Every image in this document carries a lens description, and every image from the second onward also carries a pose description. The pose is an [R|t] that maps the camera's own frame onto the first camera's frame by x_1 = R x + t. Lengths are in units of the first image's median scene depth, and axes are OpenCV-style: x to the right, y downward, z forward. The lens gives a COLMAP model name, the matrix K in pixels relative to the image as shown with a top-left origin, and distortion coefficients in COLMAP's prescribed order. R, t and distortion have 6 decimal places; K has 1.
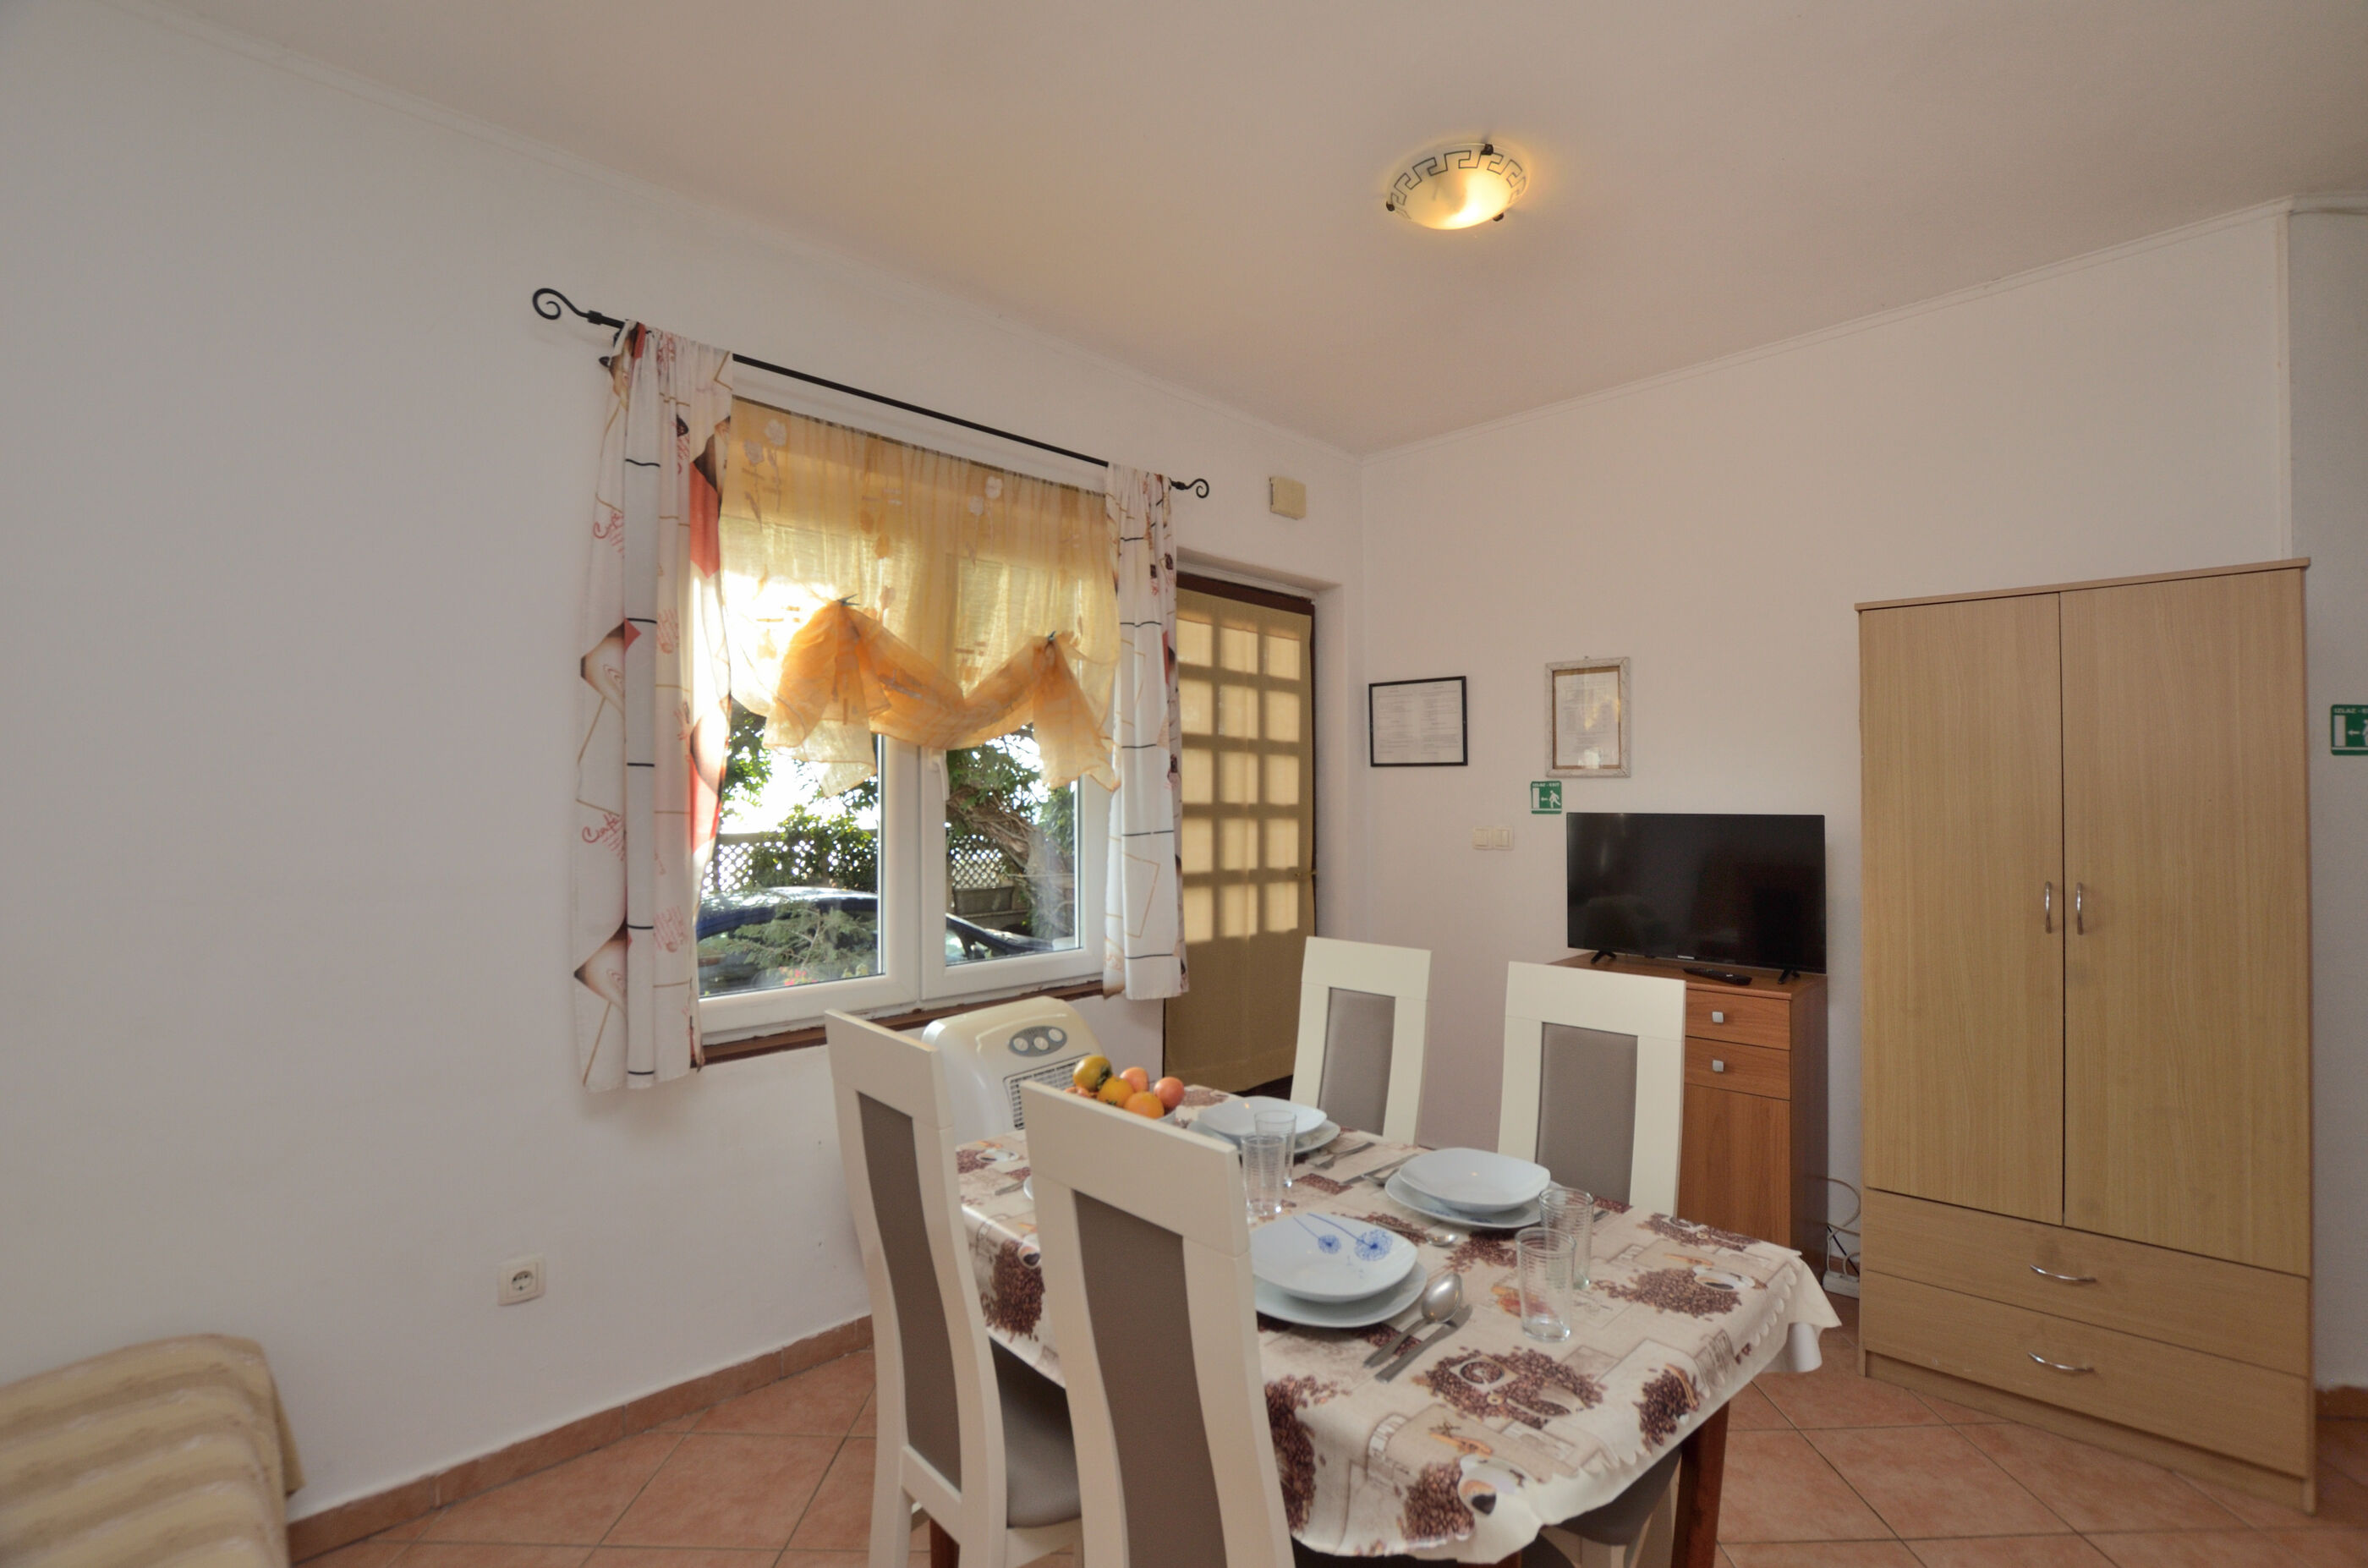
lens RADIAL K [[1046.6, 0, 1225.7], [0, 1046.6, 766.8], [0, 0, 1]] dist [-0.029275, 0.002261]
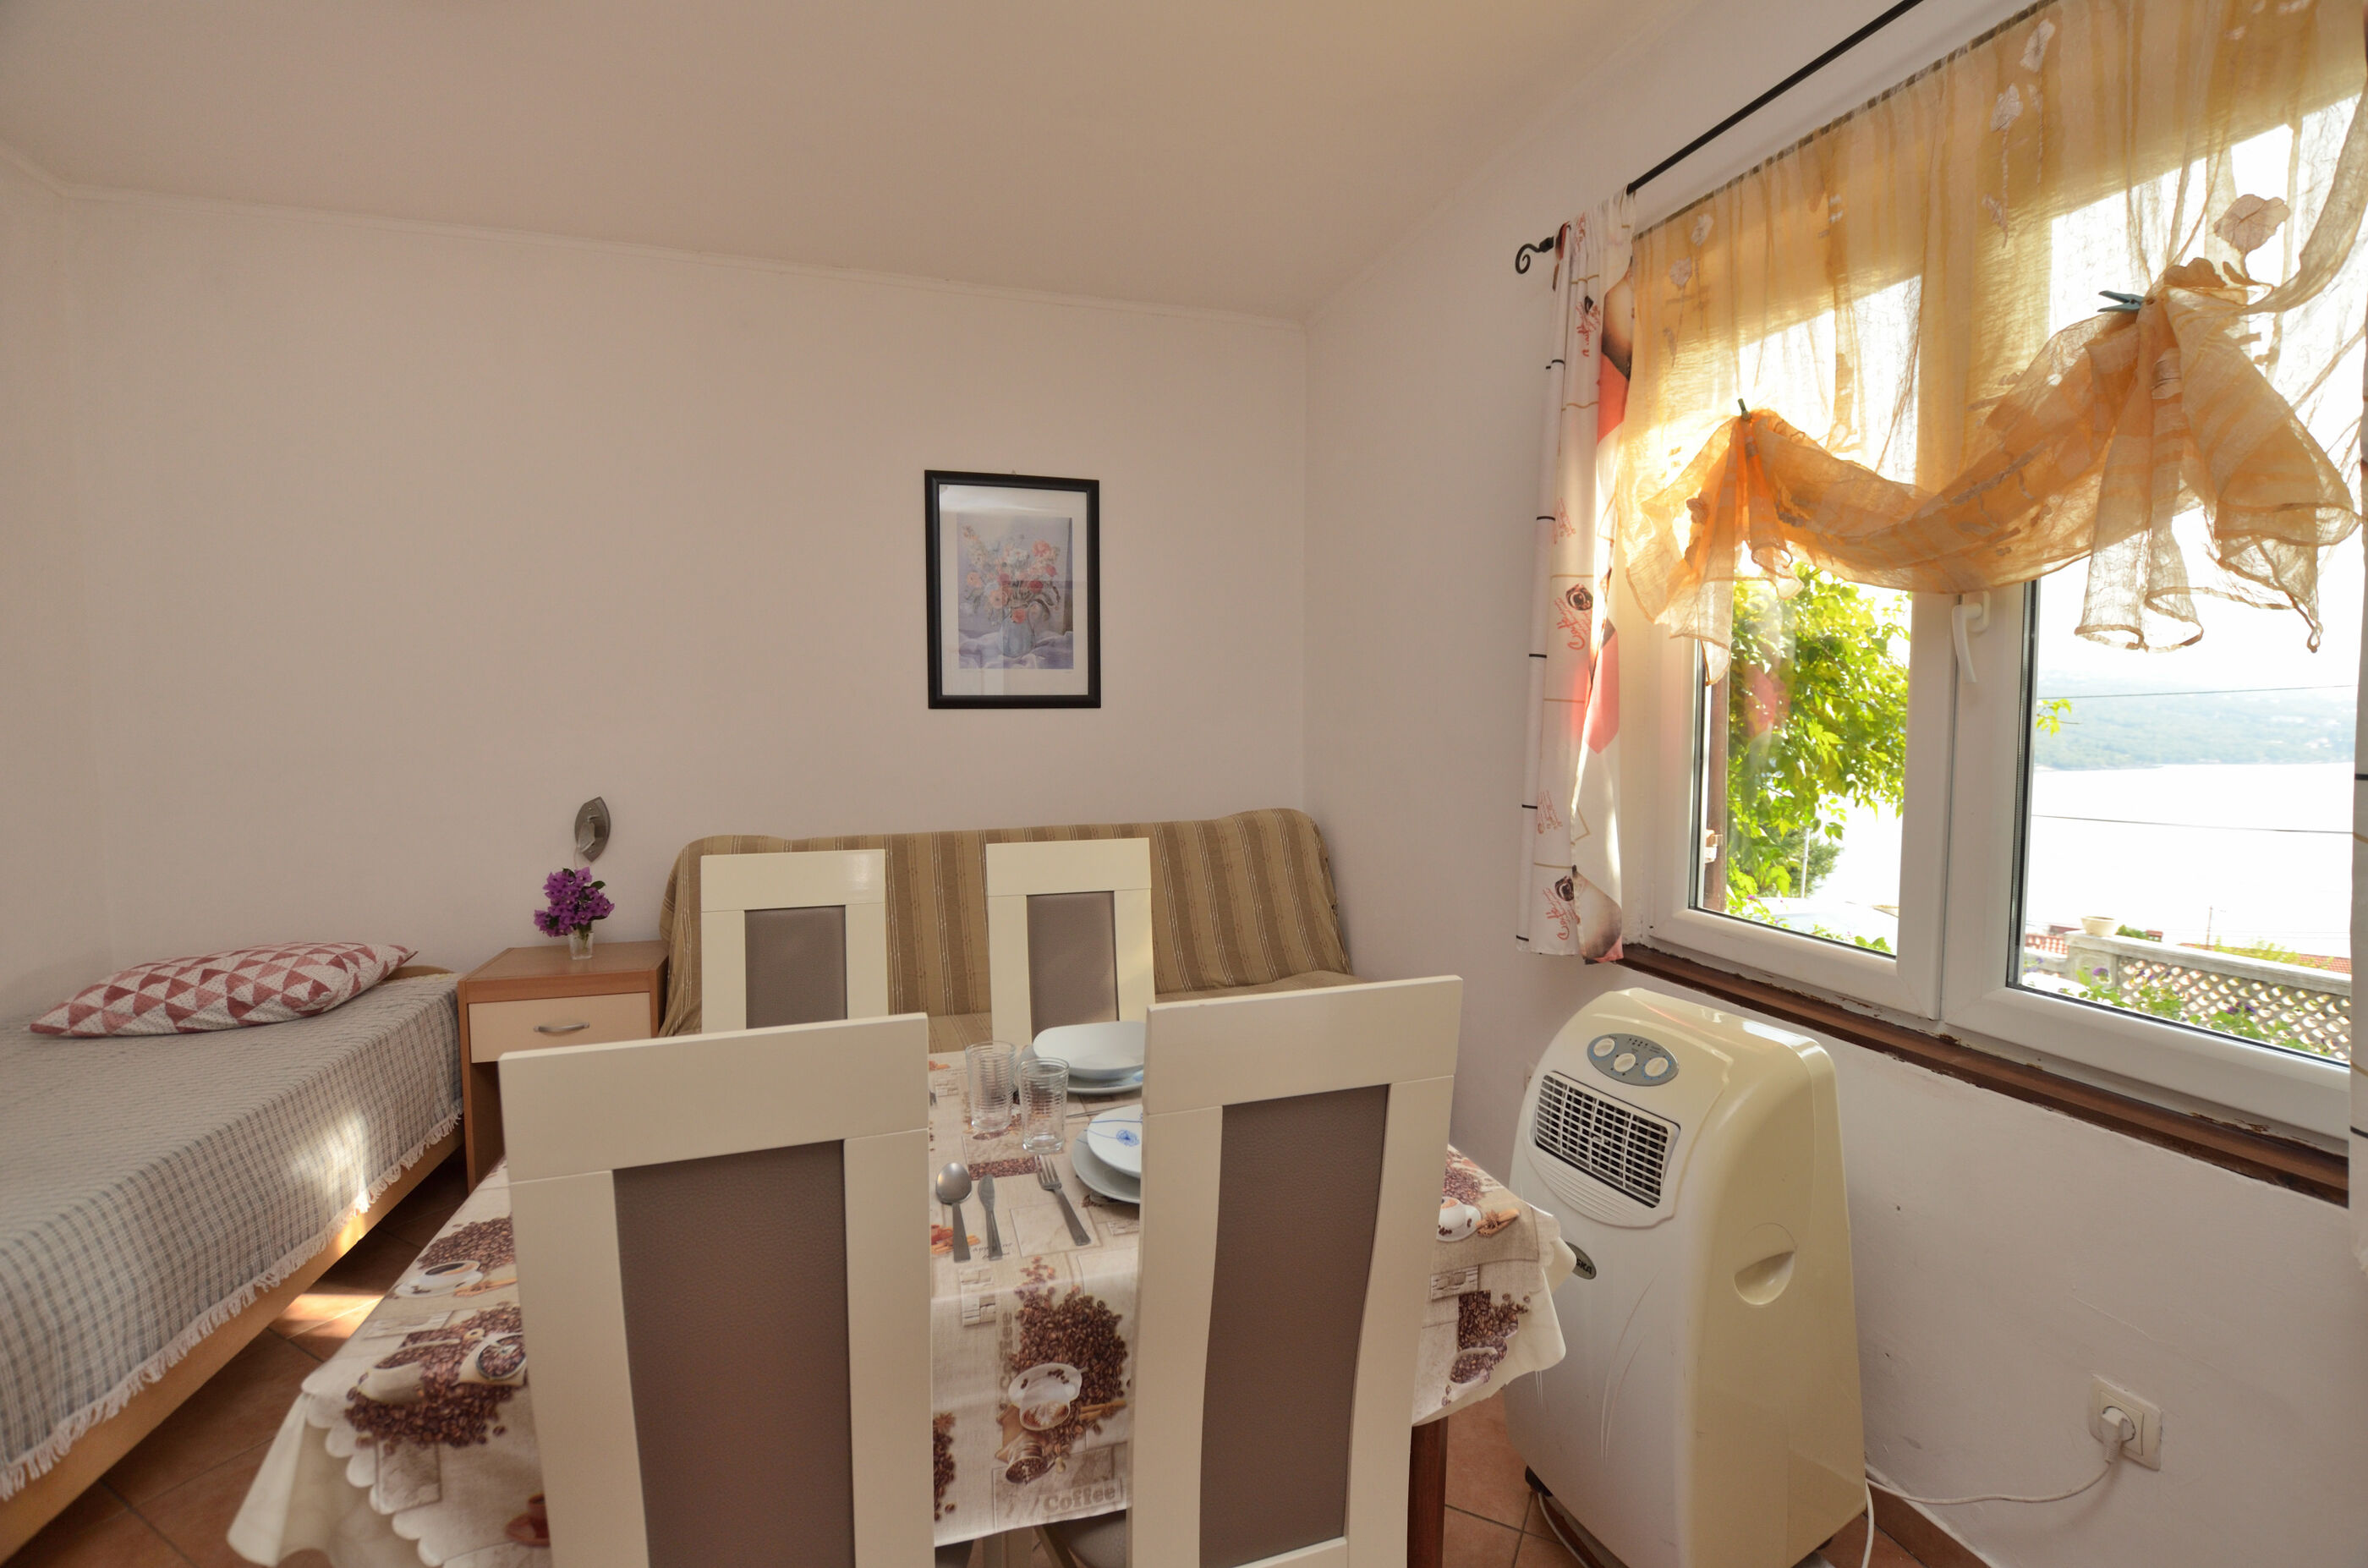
lens RADIAL K [[1046.6, 0, 1193.3], [0, 1046.6, 774.9], [0, 0, 1]] dist [-0.029275, 0.002261]
pose [[-0.484141, 0.058780, -0.873013, 0.477890], [0.022793, 0.998250, 0.054571, 0.046434], [0.874693, 0.006521, -0.484633, 1.040387]]
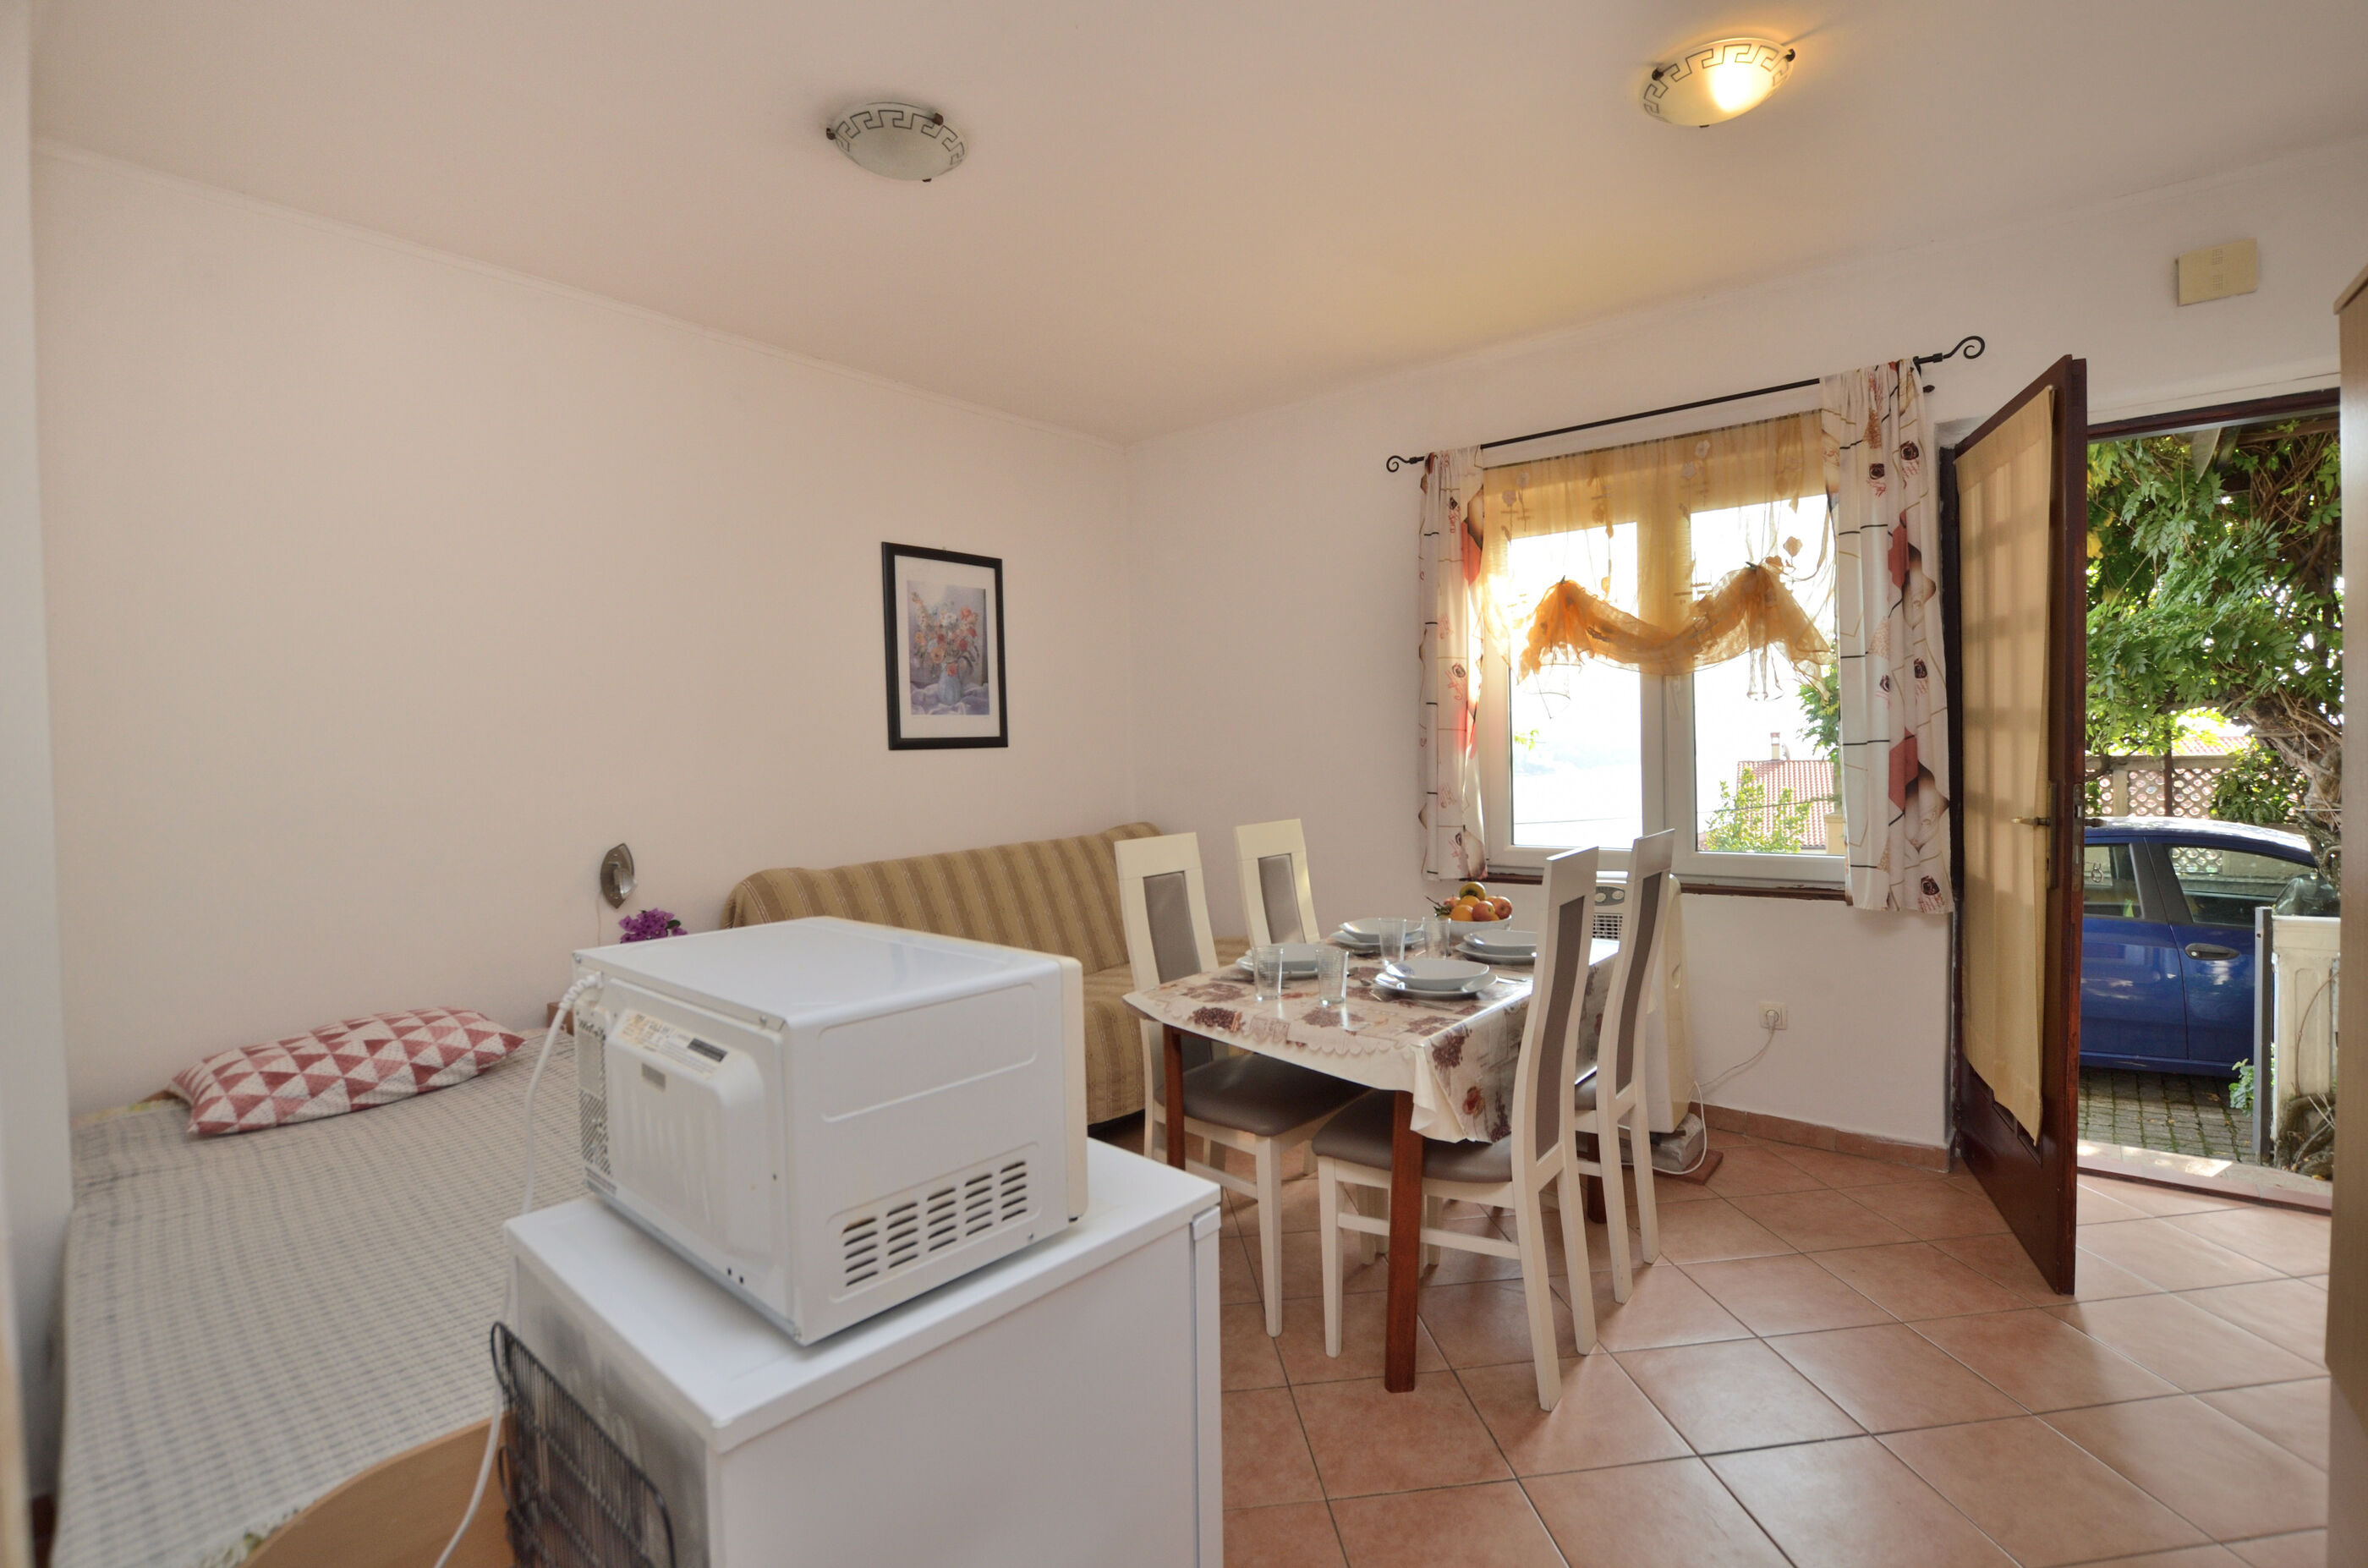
lens RADIAL K [[1113.5, 0, 1184.9], [0, 1113.5, 782.4], [0, 0, 1]] dist [-0.035370, -0.000886]
pose [[0.076186, 0.031577, -0.996593, 1.151158], [0.051617, 0.998033, 0.035568, 0.038014], [0.995757, -0.054151, 0.074407, 0.360574]]
